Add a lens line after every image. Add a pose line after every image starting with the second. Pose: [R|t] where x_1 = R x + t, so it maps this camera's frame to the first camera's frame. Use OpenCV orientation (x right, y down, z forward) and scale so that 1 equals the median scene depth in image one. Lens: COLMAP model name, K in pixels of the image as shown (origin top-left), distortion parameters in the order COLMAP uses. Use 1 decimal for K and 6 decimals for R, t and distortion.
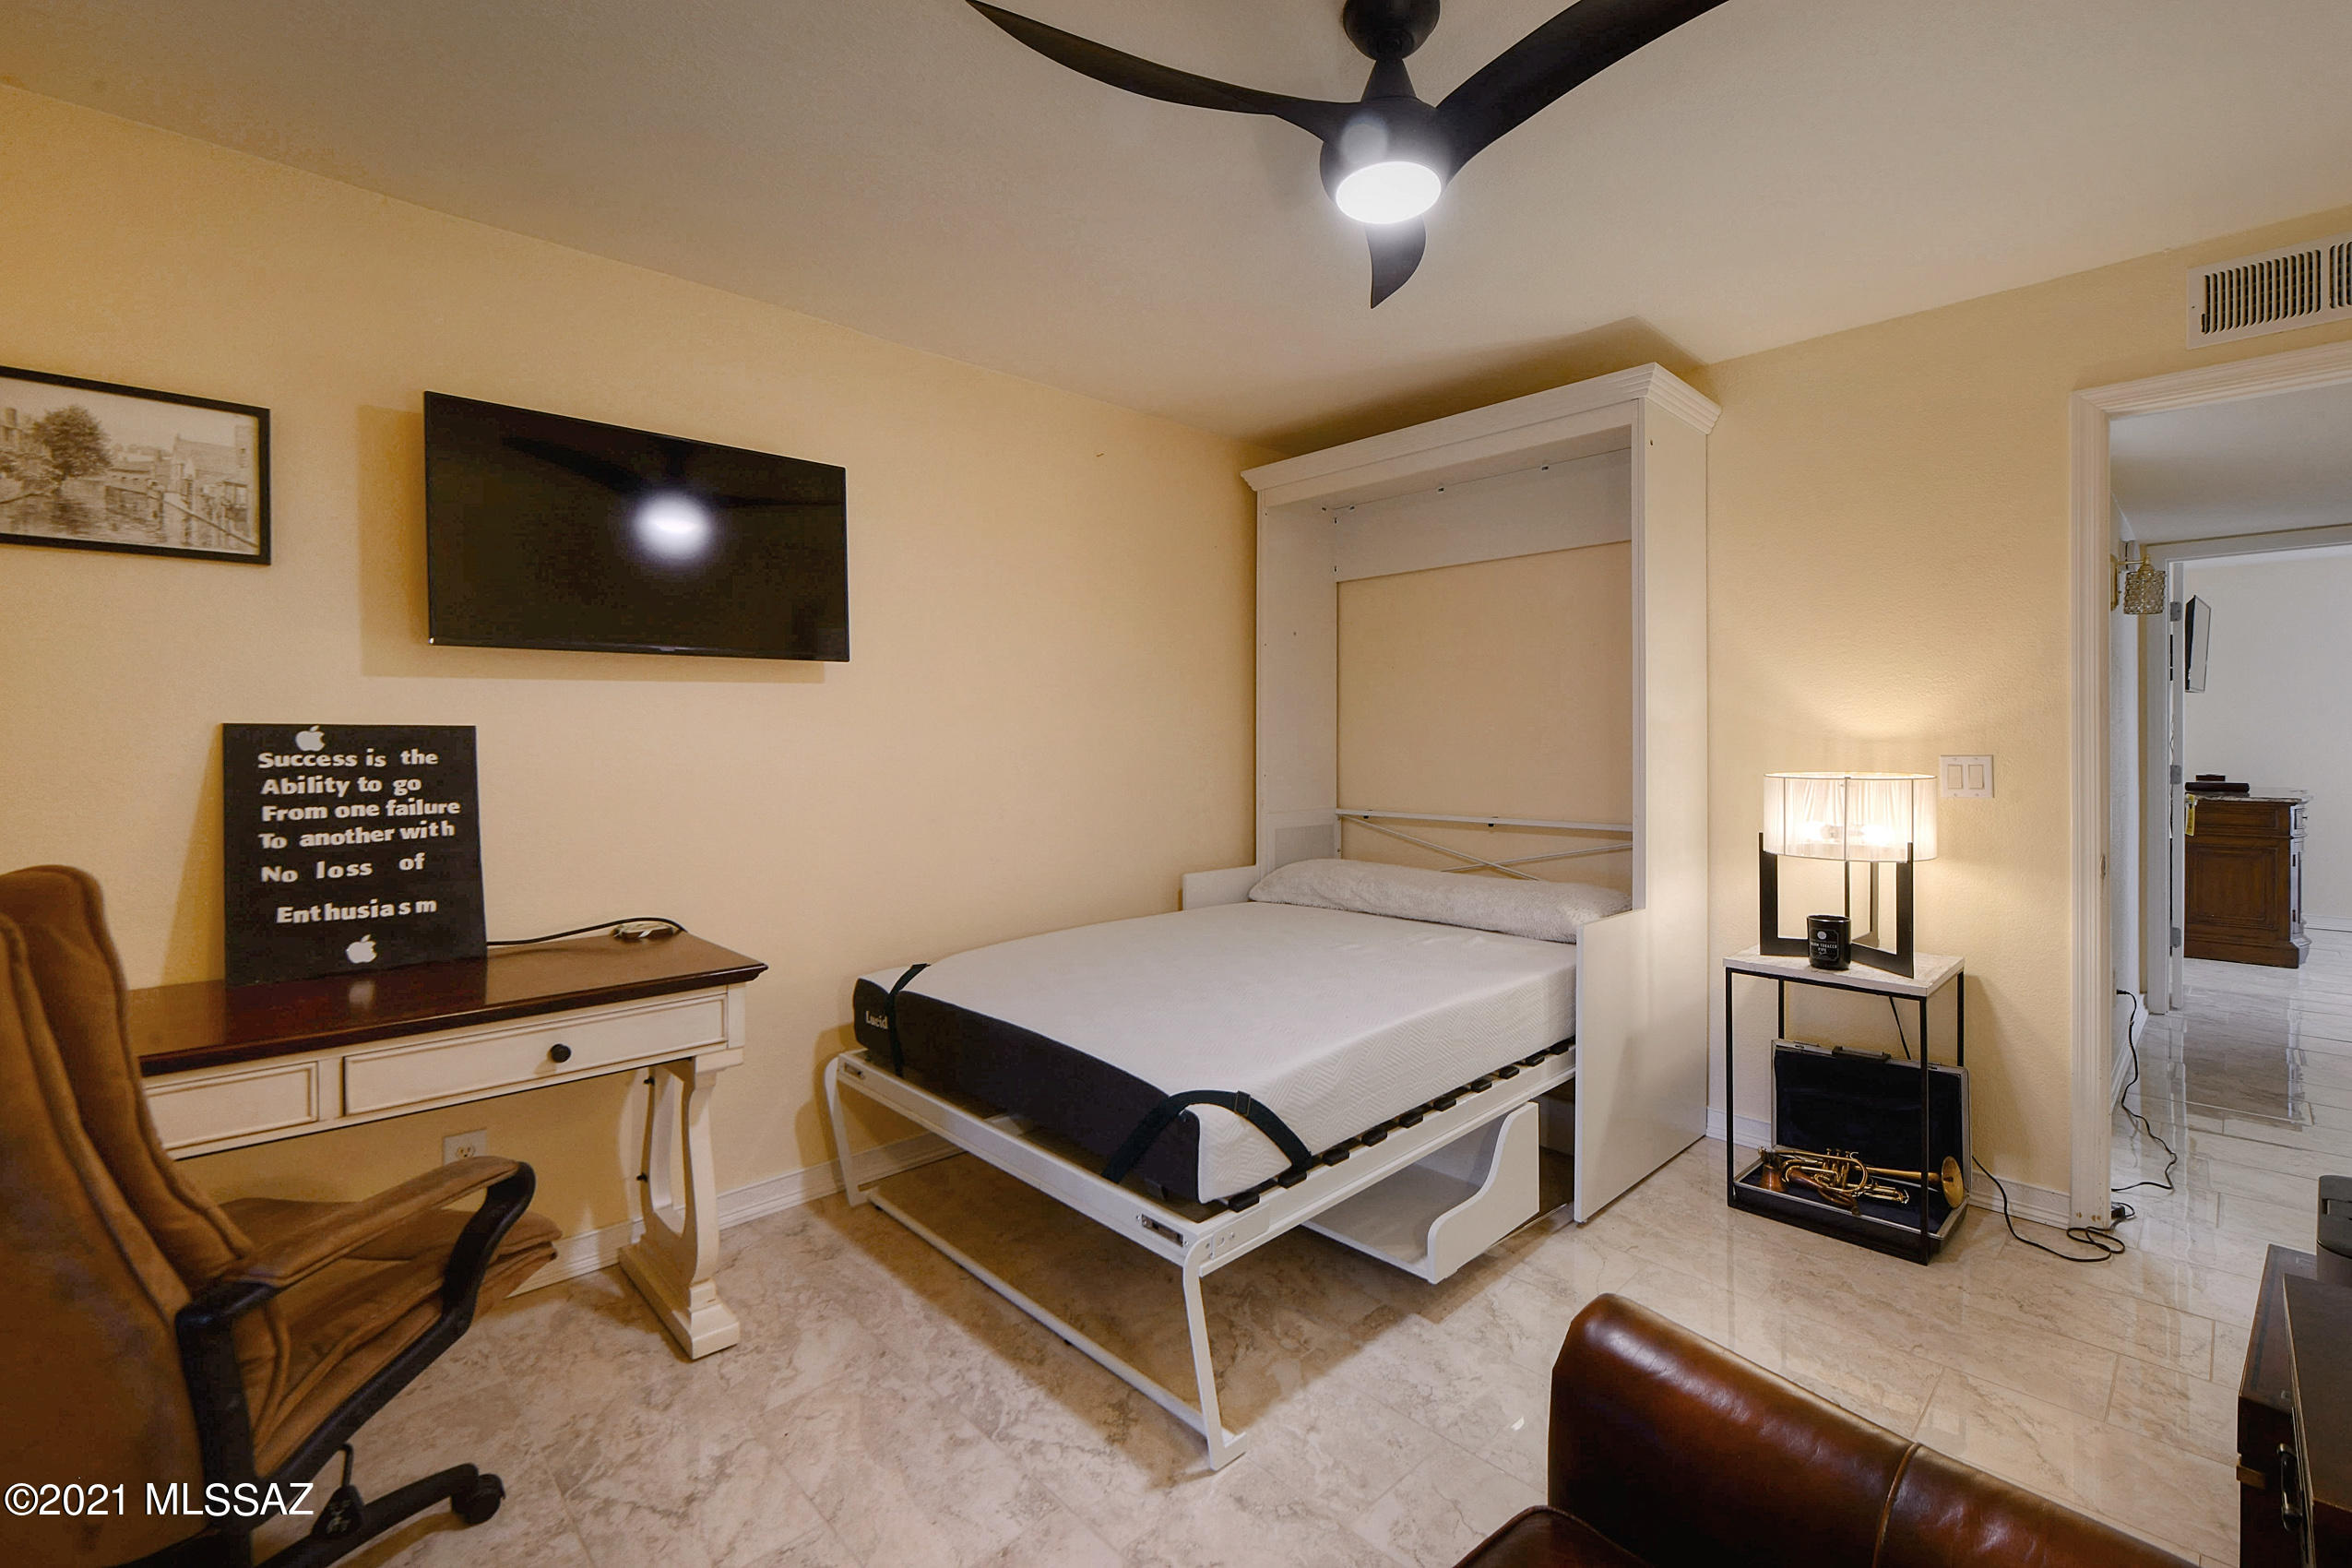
lens RADIAL K [[960.2, 0, 1185.7], [0, 960.2, 771.9], [0, 0, 1]] dist [-0.008872, -0.000669]
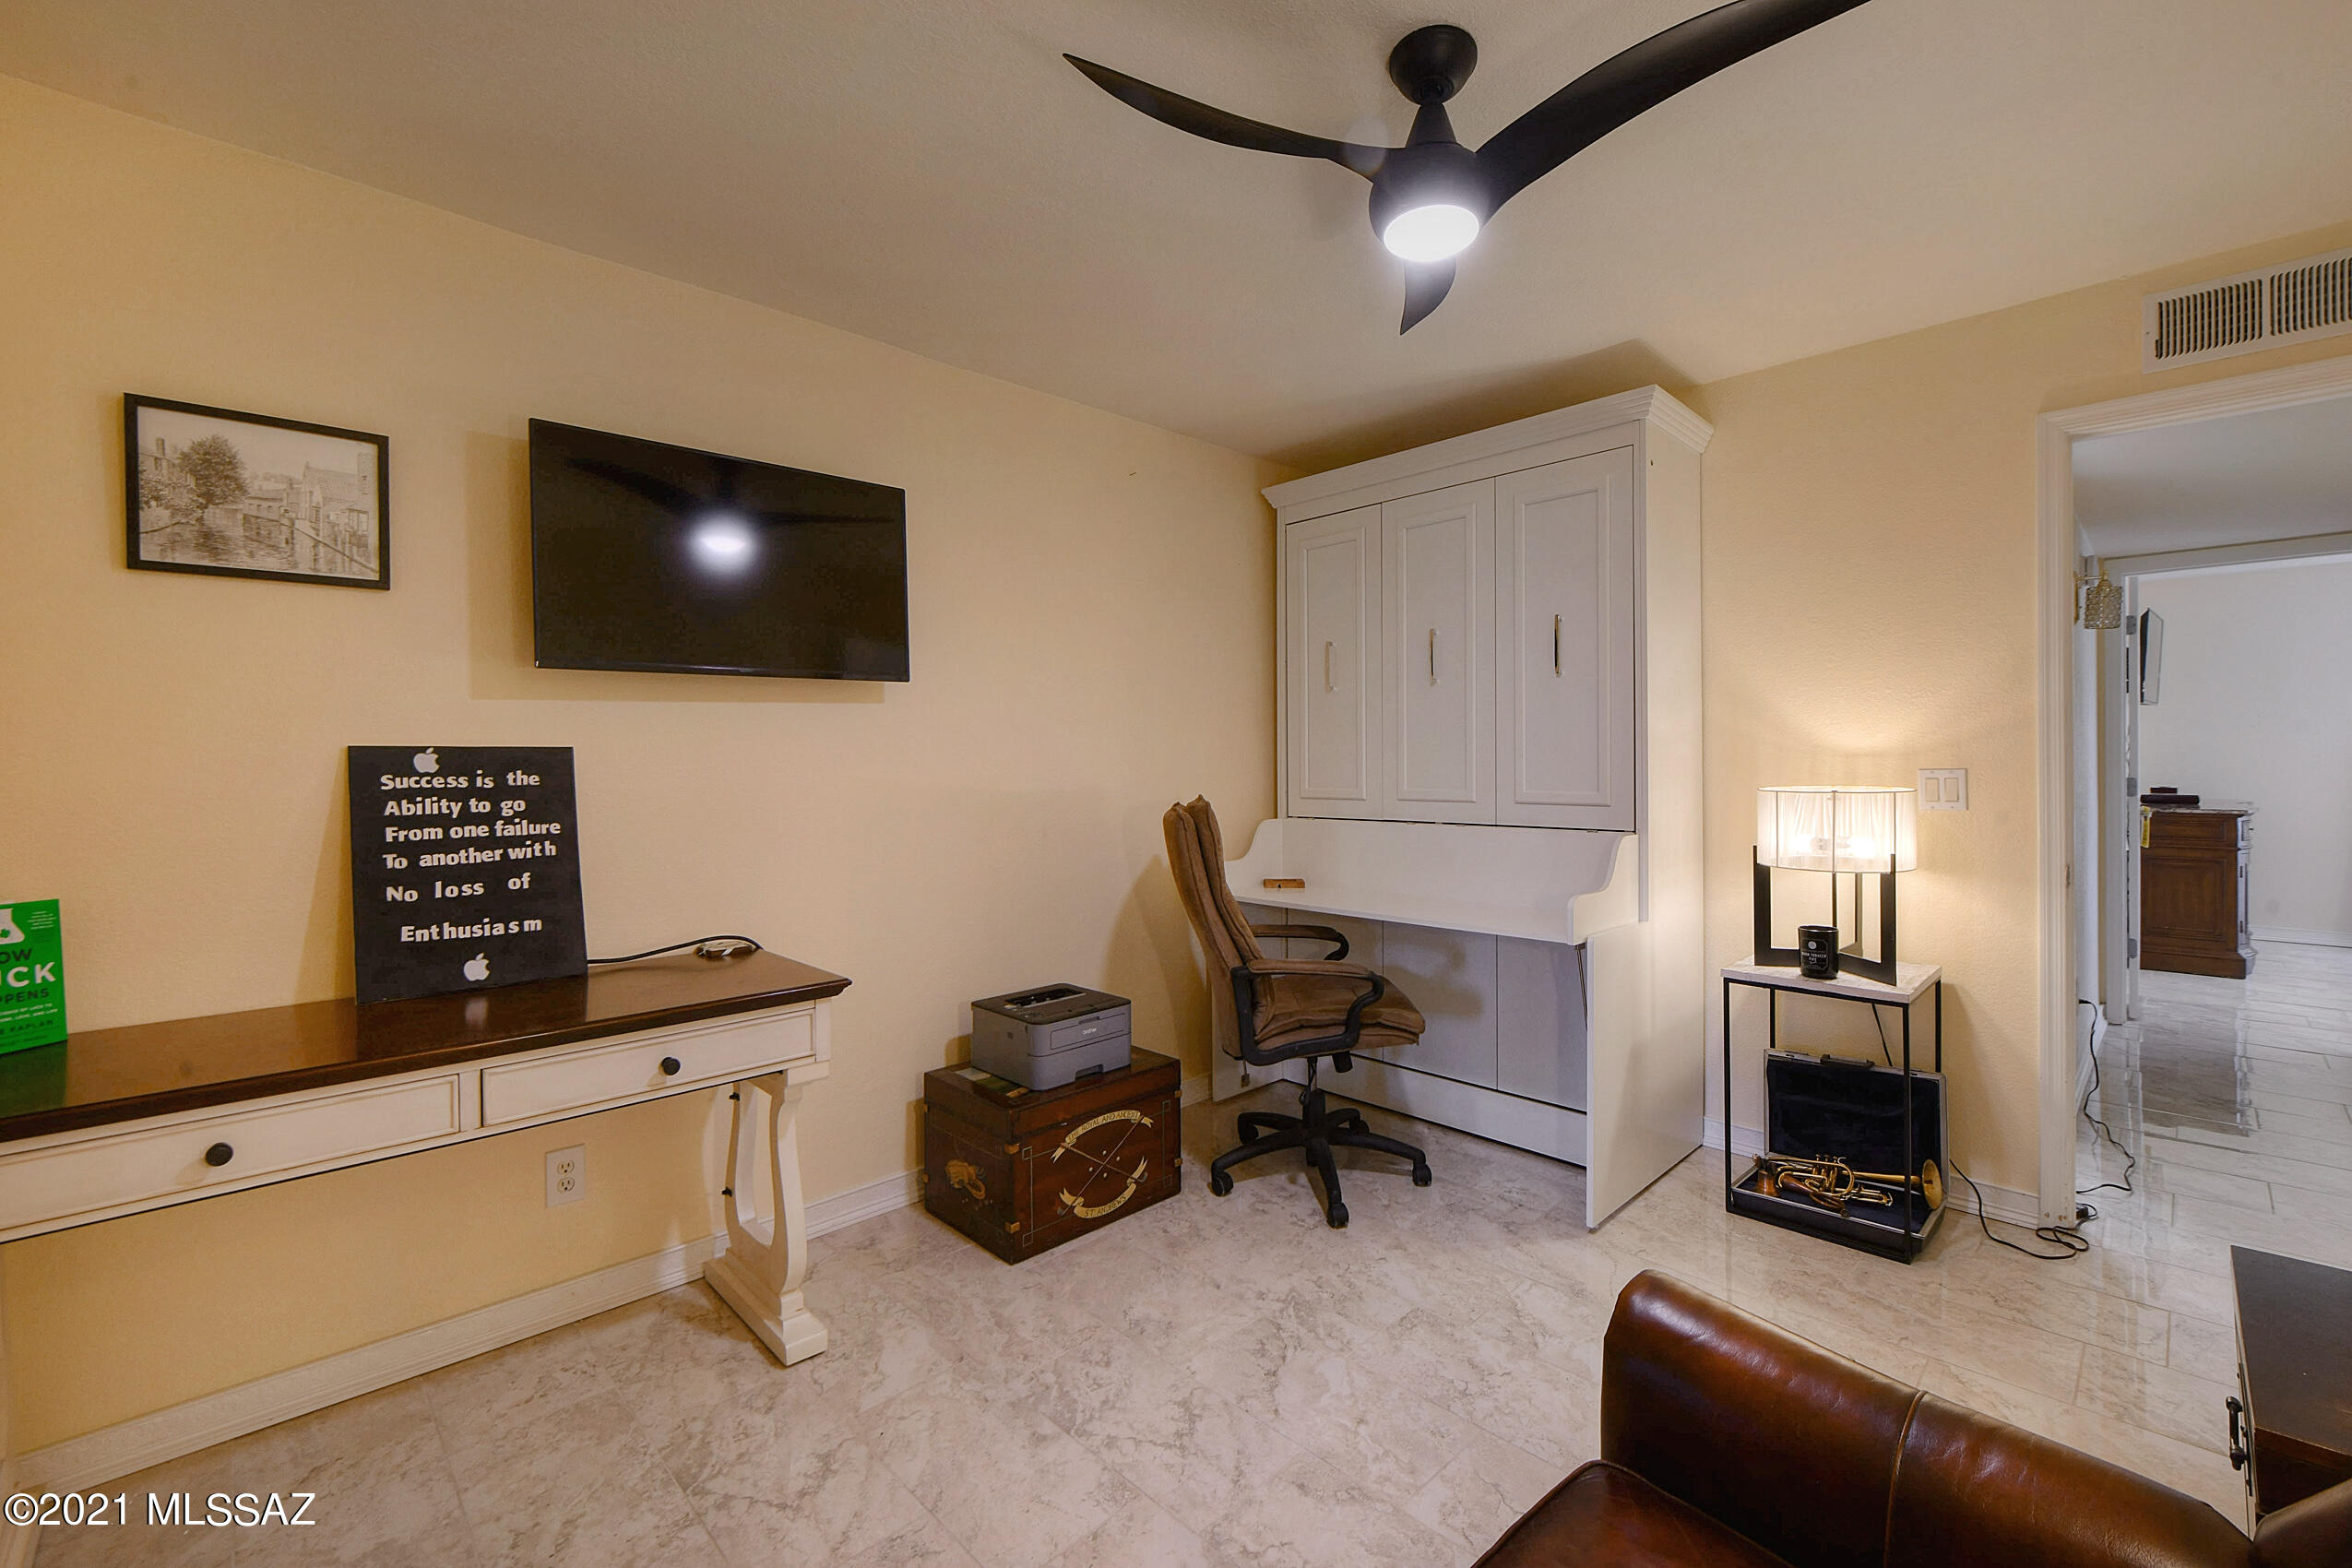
lens RADIAL K [[1063.0, 0, 1171.8], [0, 1063.0, 793.8], [0, 0, 1]] dist [-0.011411, -0.002192]
pose [[0.997694, -0.006205, 0.067589, -0.170646], [0.005977, 0.999976, 0.003571, 0.001021], [-0.067610, -0.003159, 0.997707, -0.150724]]
